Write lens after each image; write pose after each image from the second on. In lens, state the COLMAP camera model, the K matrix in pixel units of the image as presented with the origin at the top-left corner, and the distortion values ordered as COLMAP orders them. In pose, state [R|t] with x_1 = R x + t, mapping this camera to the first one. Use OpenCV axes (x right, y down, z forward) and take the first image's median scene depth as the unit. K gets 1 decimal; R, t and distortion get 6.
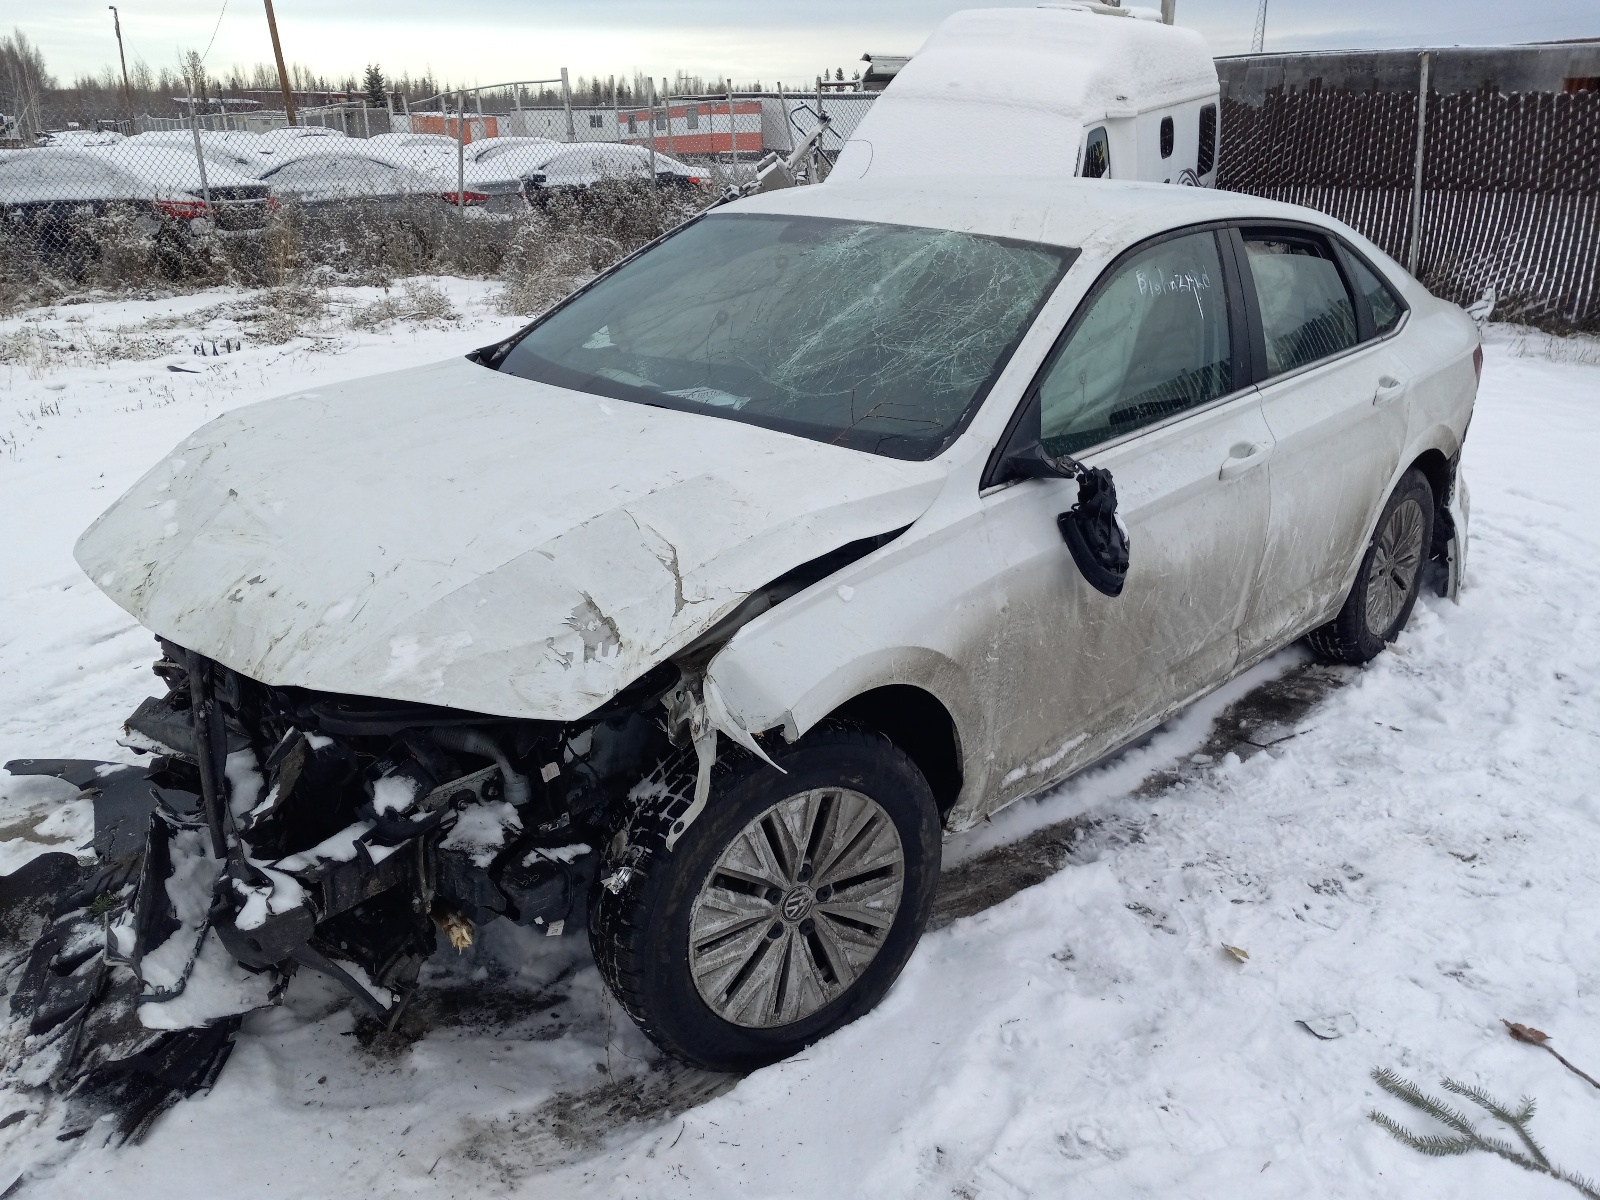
lens RADIAL K [[1273.2, 0, 798.7], [0, 1273.2, 601.8], [0, 0, 1]] dist [0.007428, -0.003223]
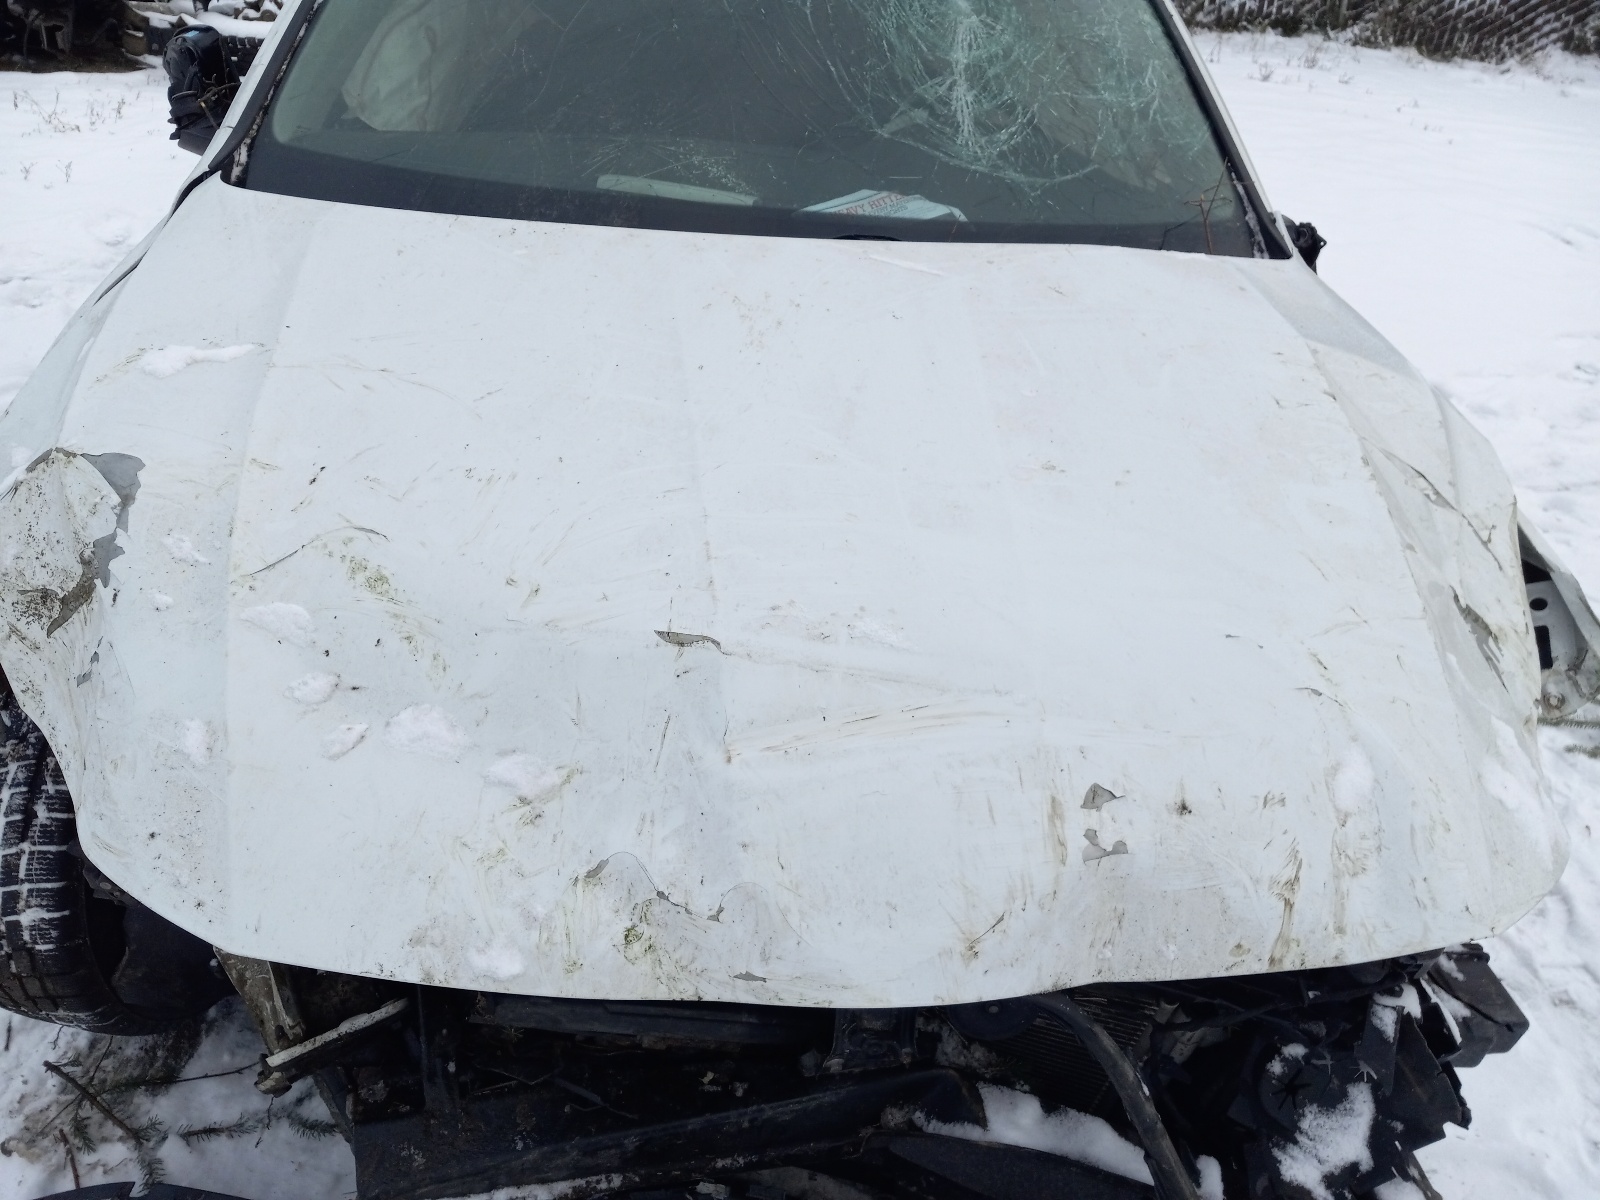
lens RADIAL K [[1273.2, 0, 812.2], [0, 1273.2, 659.9], [0, 0, 1]] dist [0.007428, -0.003223]
pose [[0.686799, -0.388407, 0.614367, -0.780530], [0.196653, 0.913021, 0.357380, -0.257782], [-0.699739, -0.124631, 0.703443, 0.752933]]
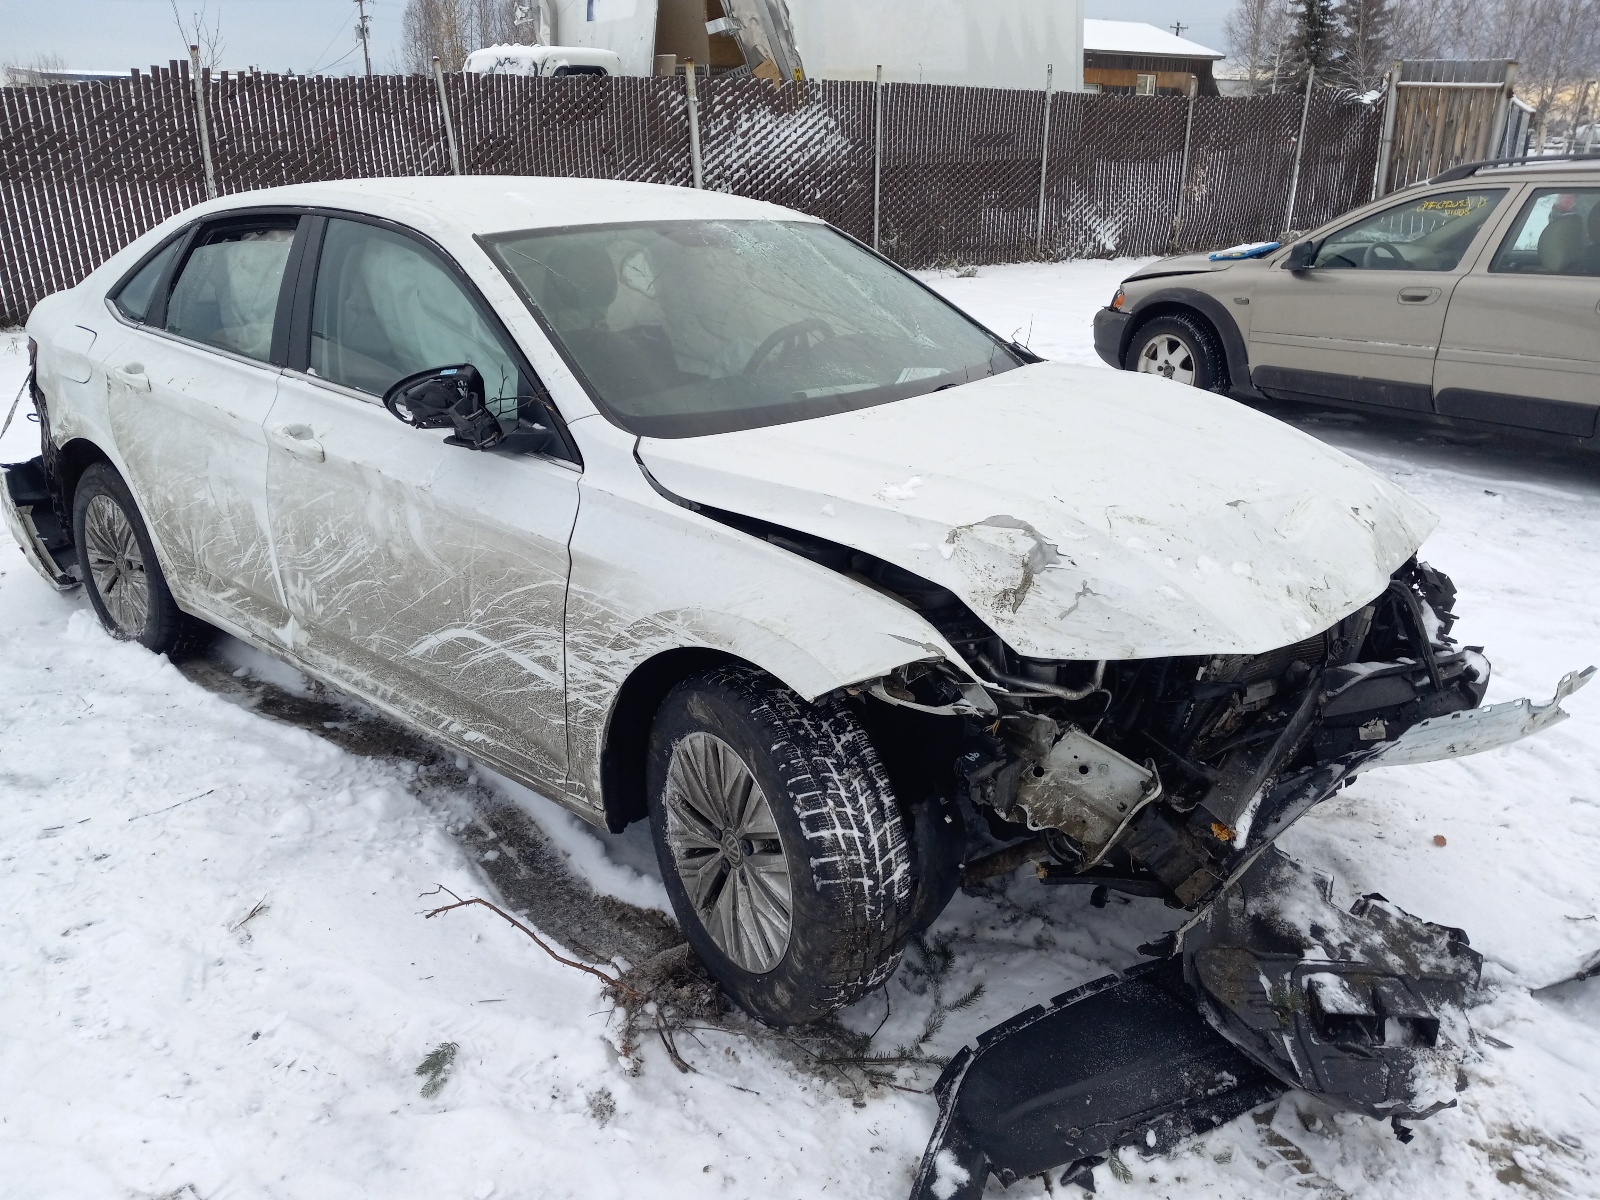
lens RADIAL K [[1273.2, 0, 798.1], [0, 1273.2, 601.2], [0, 0, 1]] dist [0.007428, -0.003223]
pose [[-0.023004, -0.358072, 0.933410, -1.593403], [0.347961, 0.872413, 0.343248, -0.548832], [-0.937227, 0.332687, 0.104526, 1.409156]]
